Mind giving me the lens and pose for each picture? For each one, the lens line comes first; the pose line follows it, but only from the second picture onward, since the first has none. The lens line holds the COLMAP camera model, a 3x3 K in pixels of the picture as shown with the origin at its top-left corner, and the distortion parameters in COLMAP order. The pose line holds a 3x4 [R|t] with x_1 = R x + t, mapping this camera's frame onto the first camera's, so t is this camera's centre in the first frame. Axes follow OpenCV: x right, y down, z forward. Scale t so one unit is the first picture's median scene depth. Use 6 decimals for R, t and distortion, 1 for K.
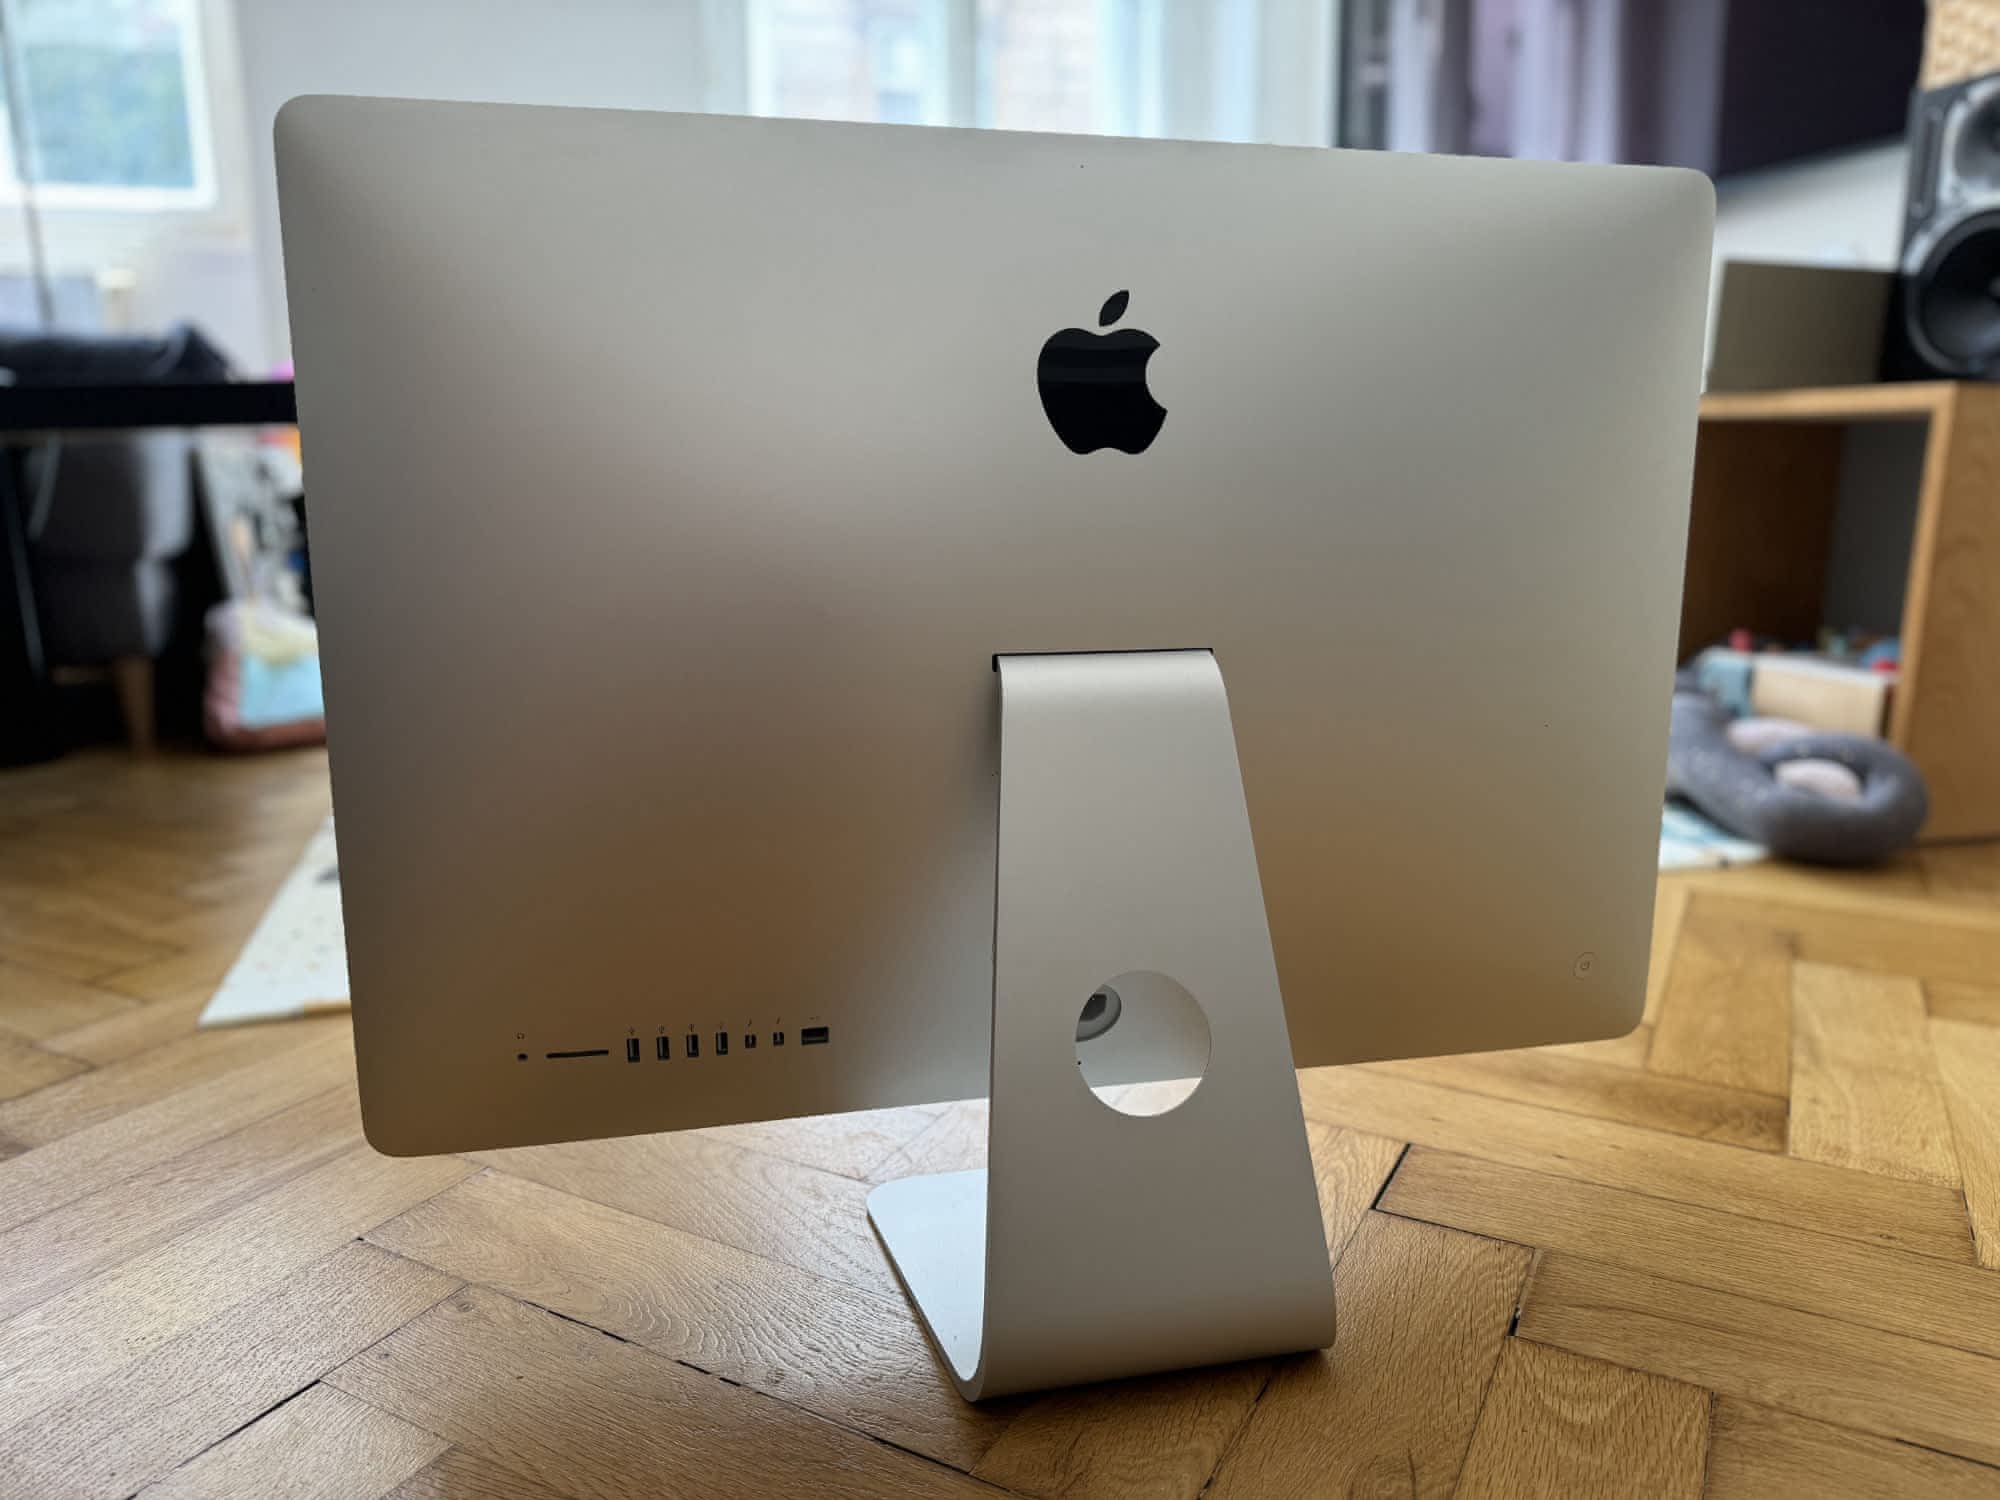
lens RADIAL K [[1450.2, 0, 1000.0], [0, 1450.2, 750.0], [0, 0, 1]] dist [0.056390, -0.053030]
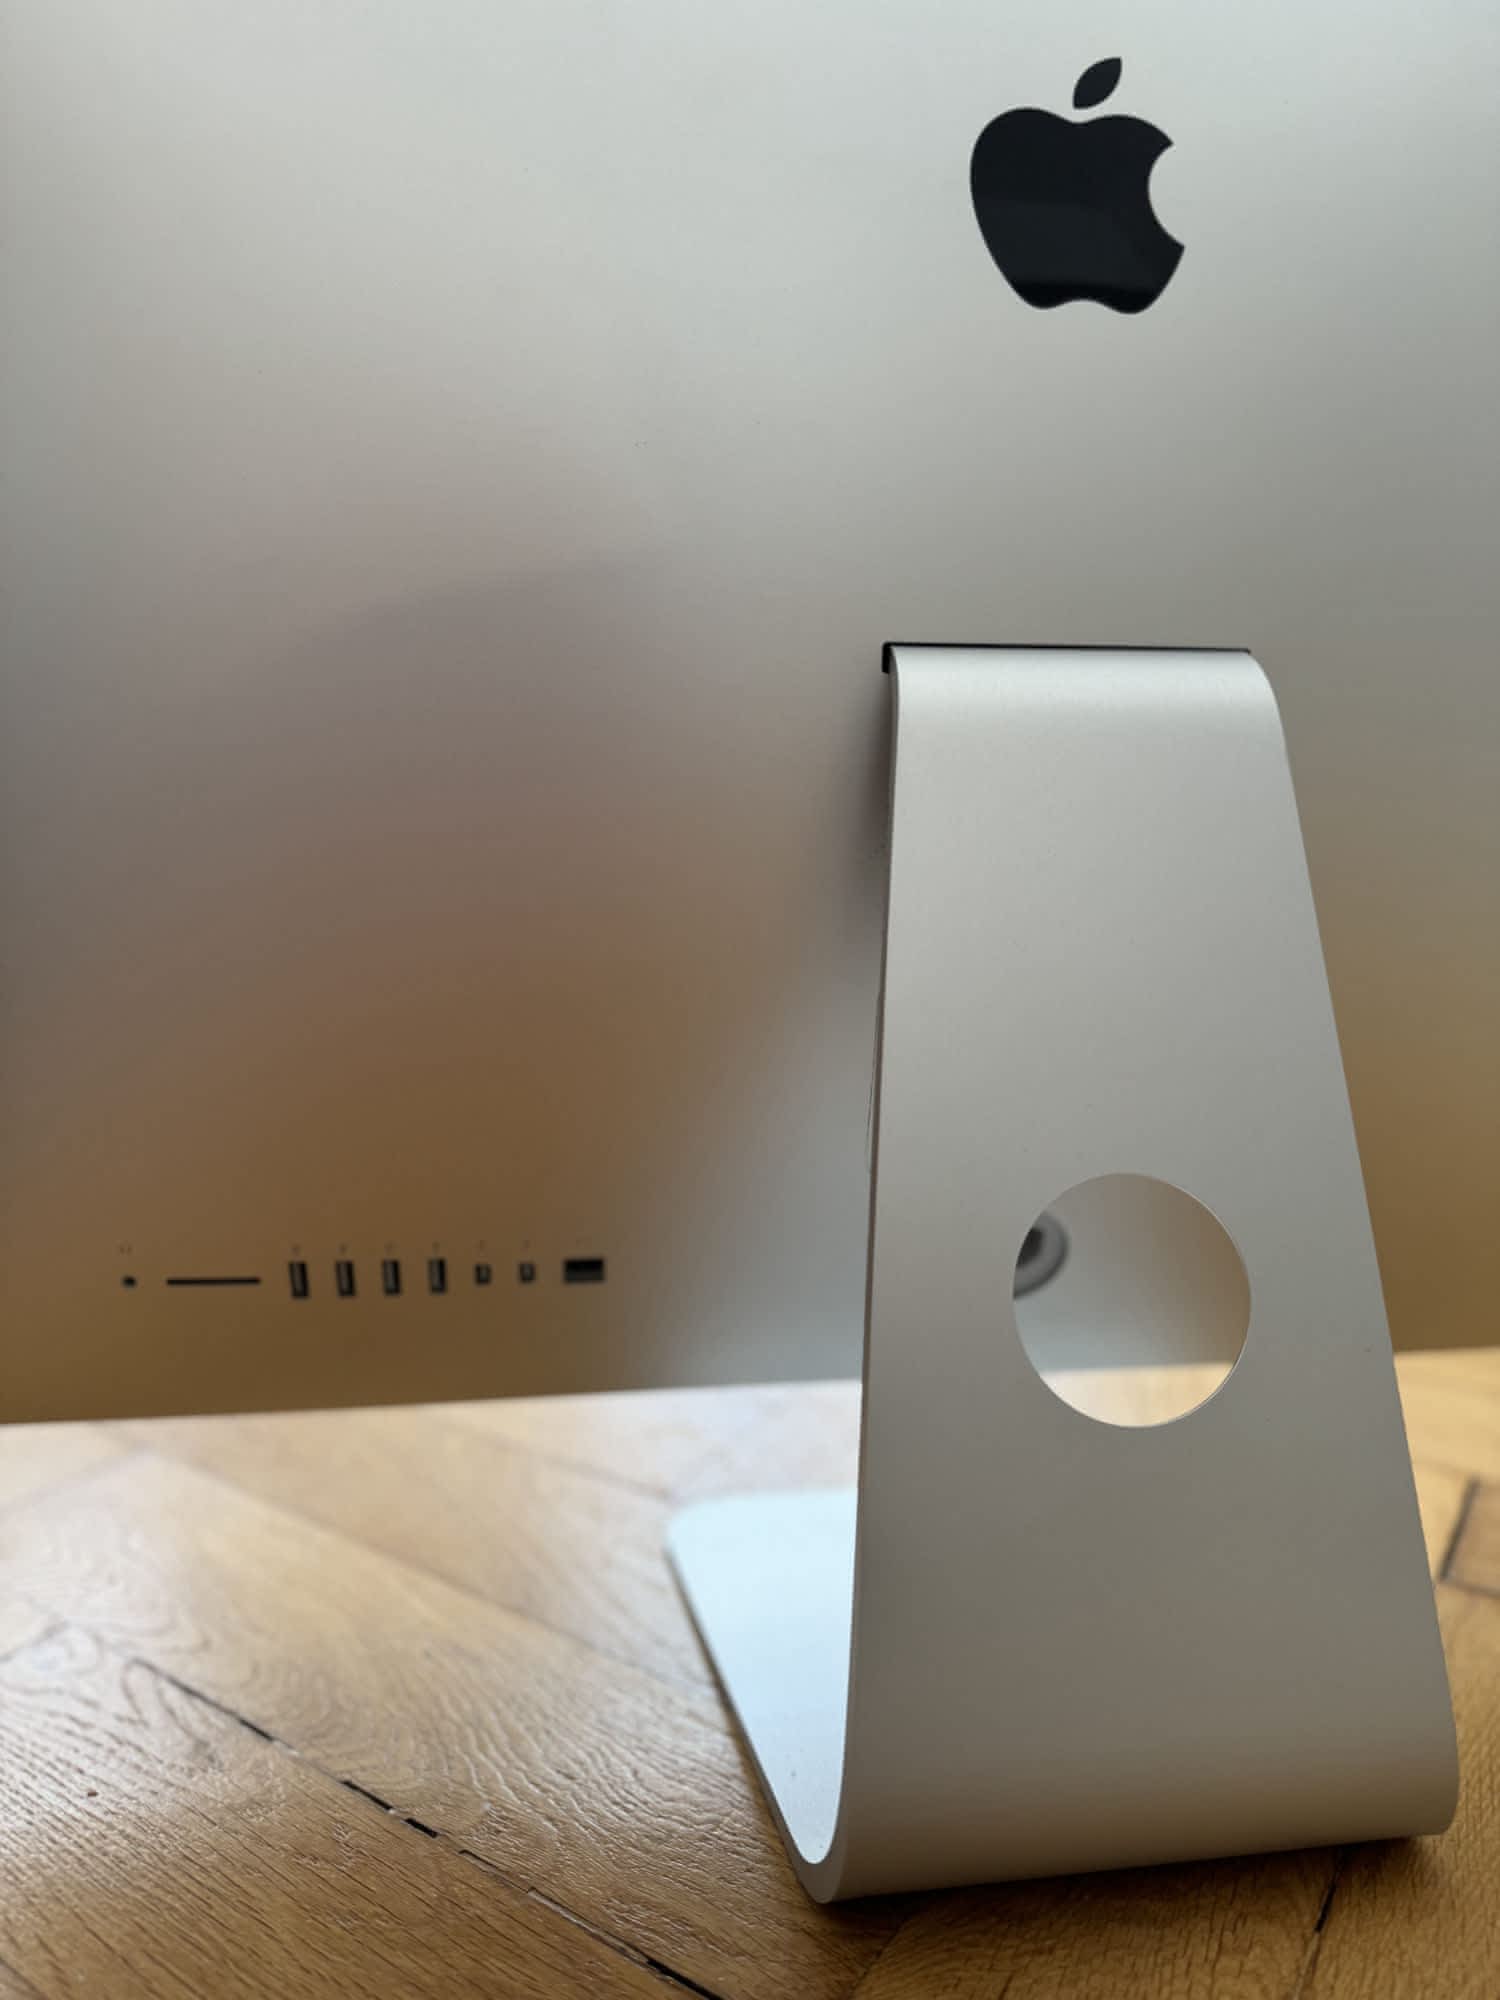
lens RADIAL K [[1403.0, 0, 750.0], [0, 1403.0, 1000.0], [0, 0, 1]] dist [0.005949, -0.043651]
pose [[0.996839, 0.024830, -0.075468, -0.012494], [-0.026872, 0.999296, -0.026165, 0.094969], [0.074765, 0.028110, 0.996805, 0.403048]]
